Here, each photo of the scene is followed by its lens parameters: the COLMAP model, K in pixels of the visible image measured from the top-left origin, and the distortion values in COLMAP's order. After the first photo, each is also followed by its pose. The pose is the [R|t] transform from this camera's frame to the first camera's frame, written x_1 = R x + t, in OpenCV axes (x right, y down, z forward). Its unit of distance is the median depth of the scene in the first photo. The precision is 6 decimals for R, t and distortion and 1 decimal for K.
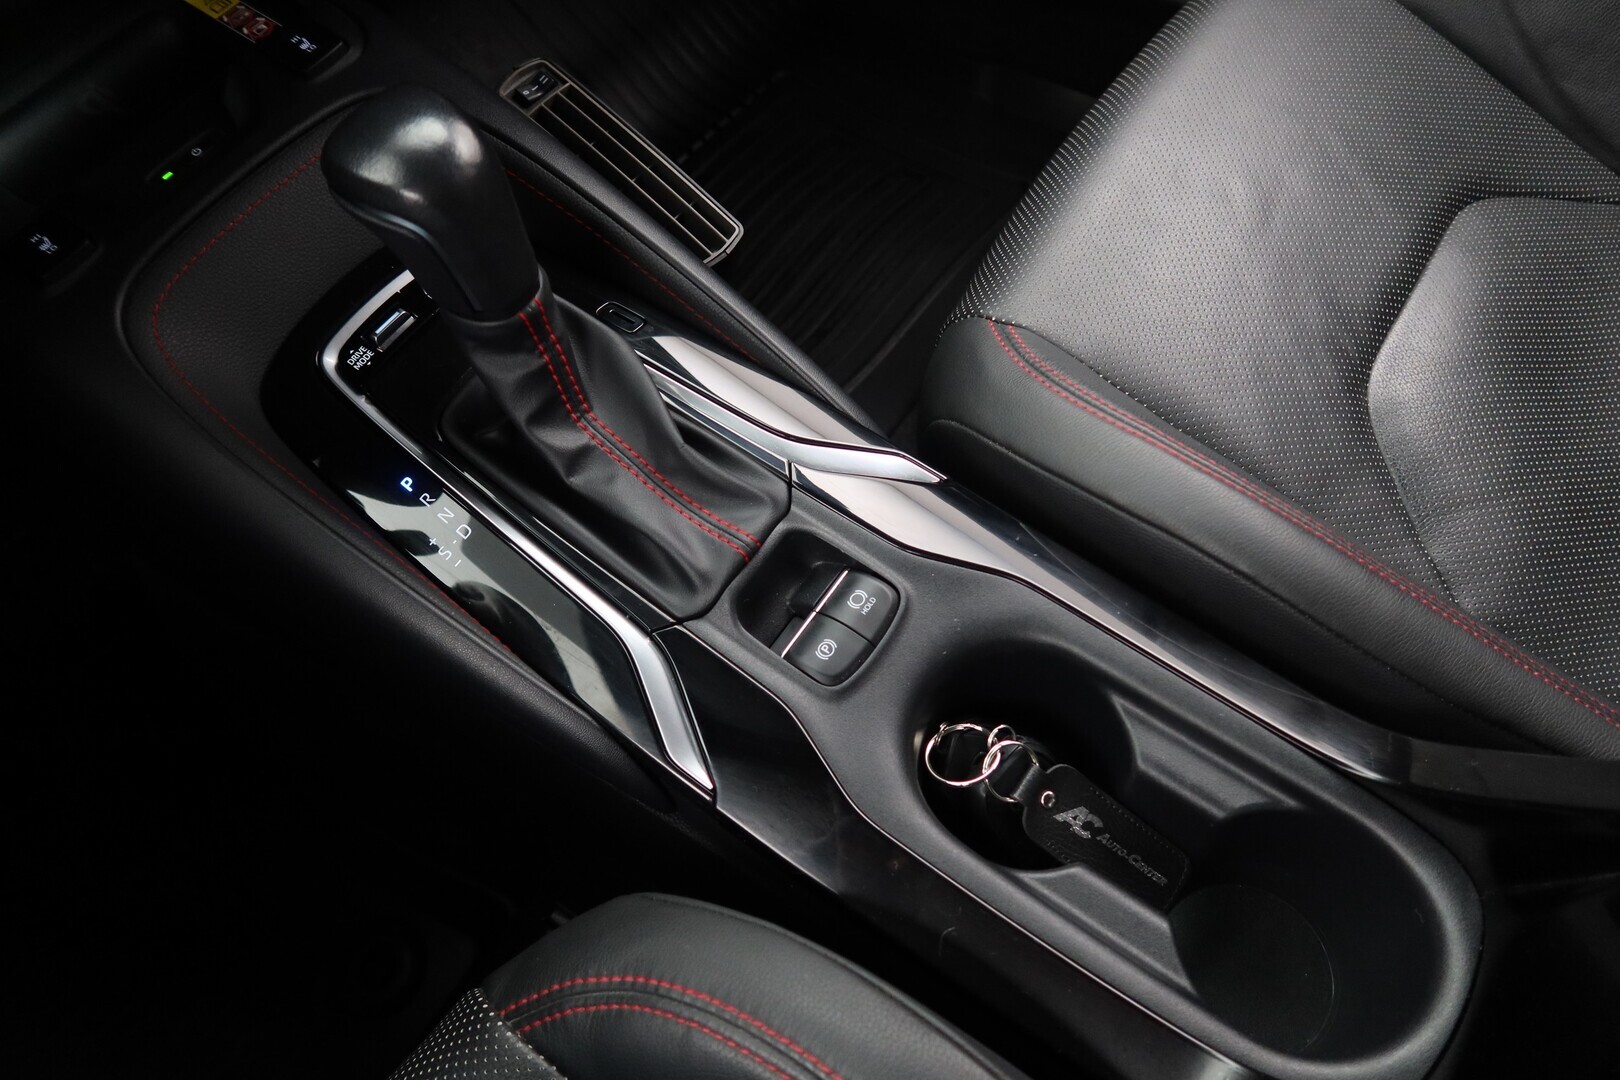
lens RADIAL K [[1163.5, 0, 810.0], [0, 1163.5, 540.0], [0, 0, 1]] dist [-0.002796, -0.002363]
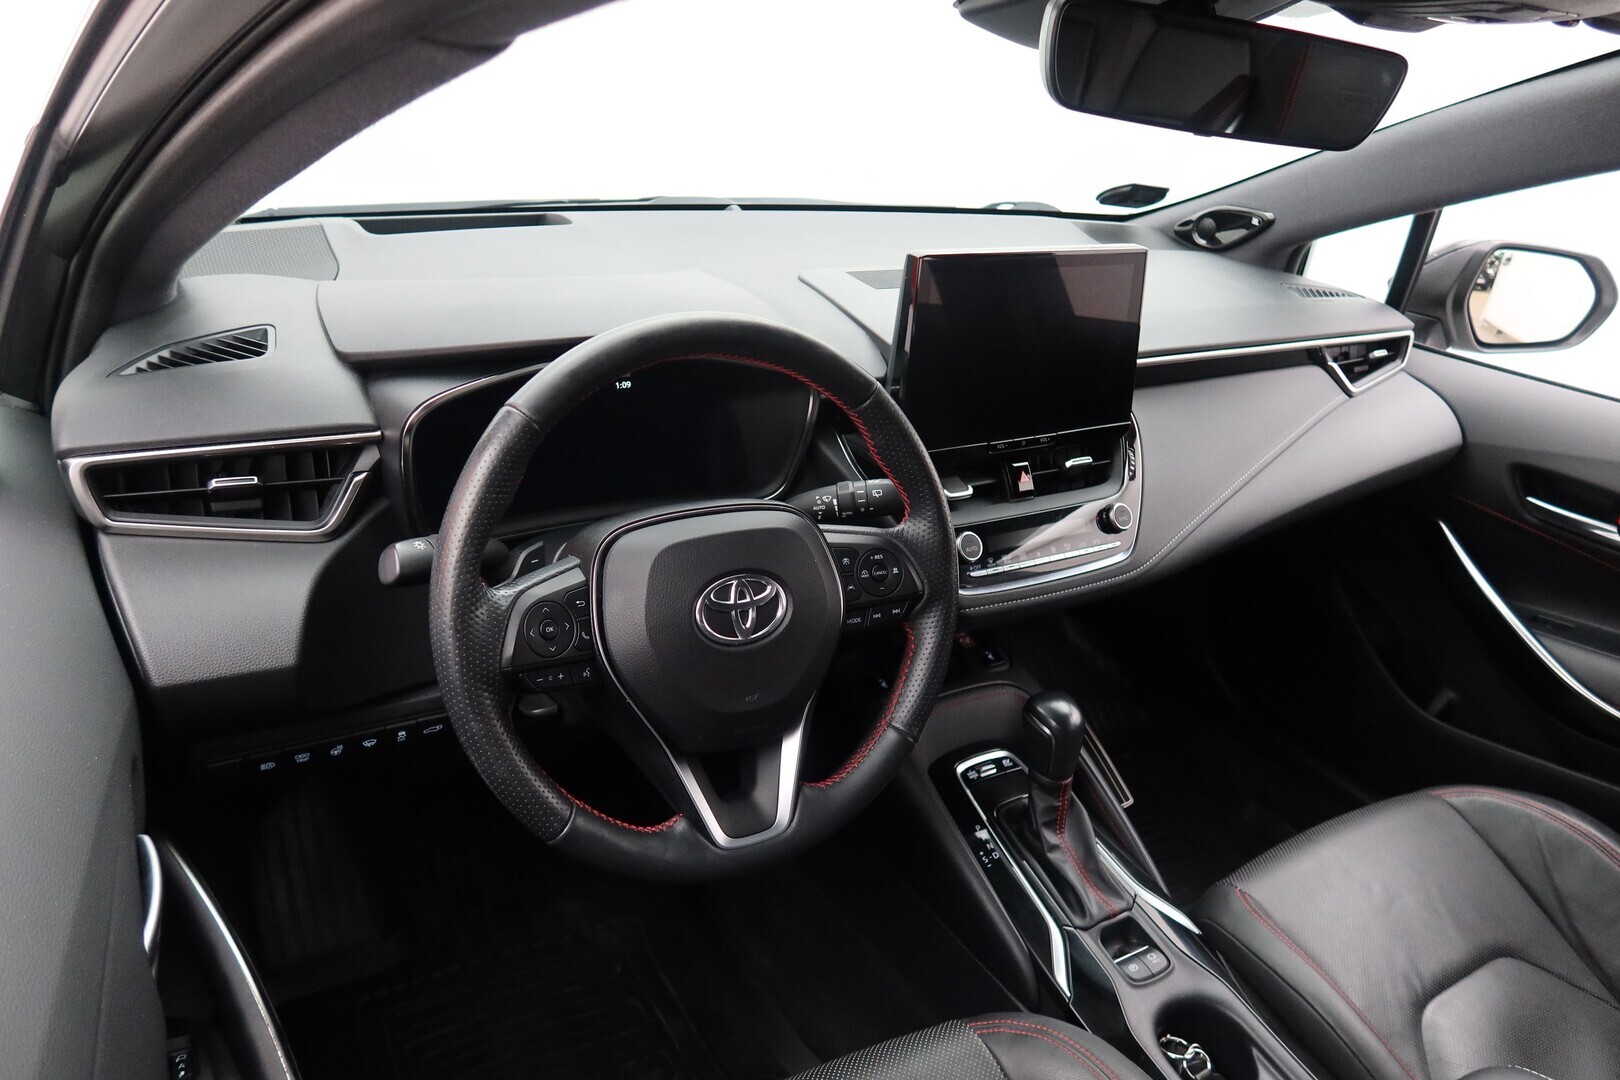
lens RADIAL K [[1163.5, 0, 810.0], [0, 1163.5, 540.0], [0, 0, 1]] dist [-0.002796, -0.002363]
pose [[0.897502, 0.351329, -0.266569, -0.221435], [-0.439072, 0.768472, -0.465476, 0.724520], [0.041316, 0.534808, 0.843963, -1.270697]]
